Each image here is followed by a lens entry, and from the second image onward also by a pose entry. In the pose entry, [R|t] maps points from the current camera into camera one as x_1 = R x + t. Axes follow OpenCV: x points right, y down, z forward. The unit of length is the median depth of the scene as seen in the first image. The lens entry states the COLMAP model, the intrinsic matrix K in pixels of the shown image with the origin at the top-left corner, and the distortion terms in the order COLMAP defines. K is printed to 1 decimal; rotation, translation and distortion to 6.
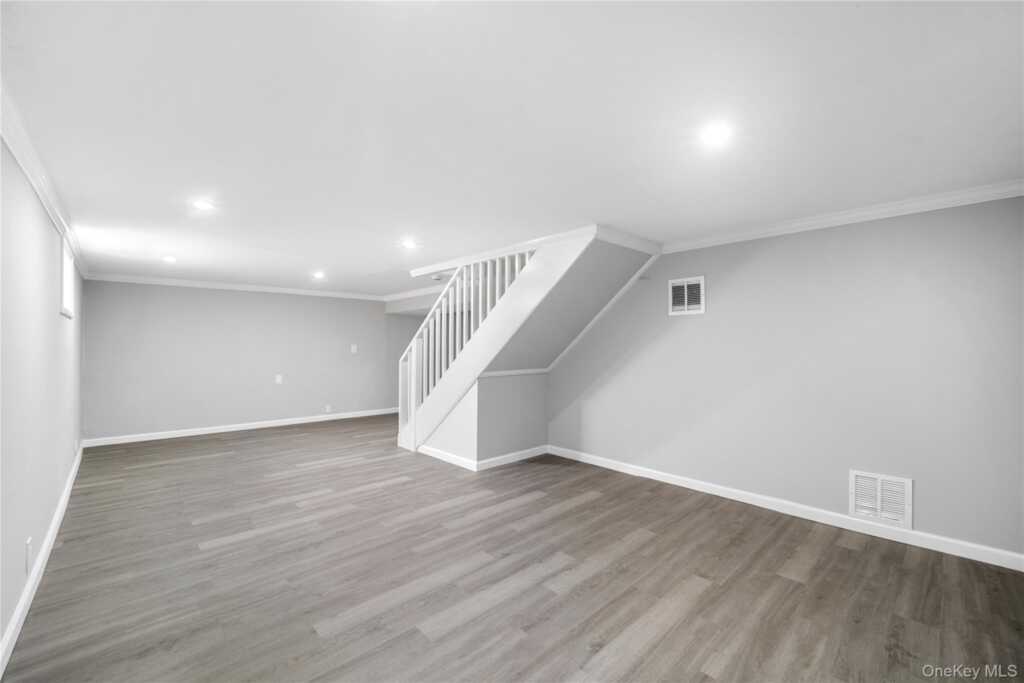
lens RADIAL K [[418.8, 0, 512.5], [0, 418.8, 340.7], [0, 0, 1]] dist [-0.015822, -0.000814]
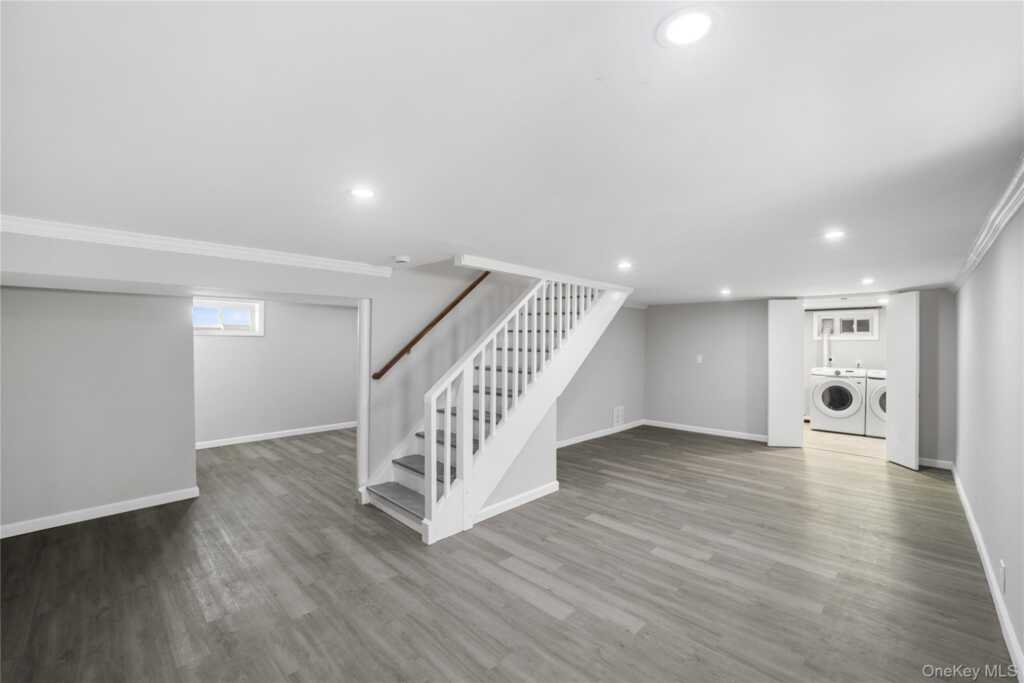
lens RADIAL K [[418.8, 0, 512.3], [0, 418.8, 348.6], [0, 0, 1]] dist [-0.015822, -0.000814]
pose [[-0.056511, 0.003650, 0.998395, -1.260542], [-0.007970, 0.999960, -0.004107, -0.027056], [-0.998370, -0.008189, -0.056479, 1.358309]]
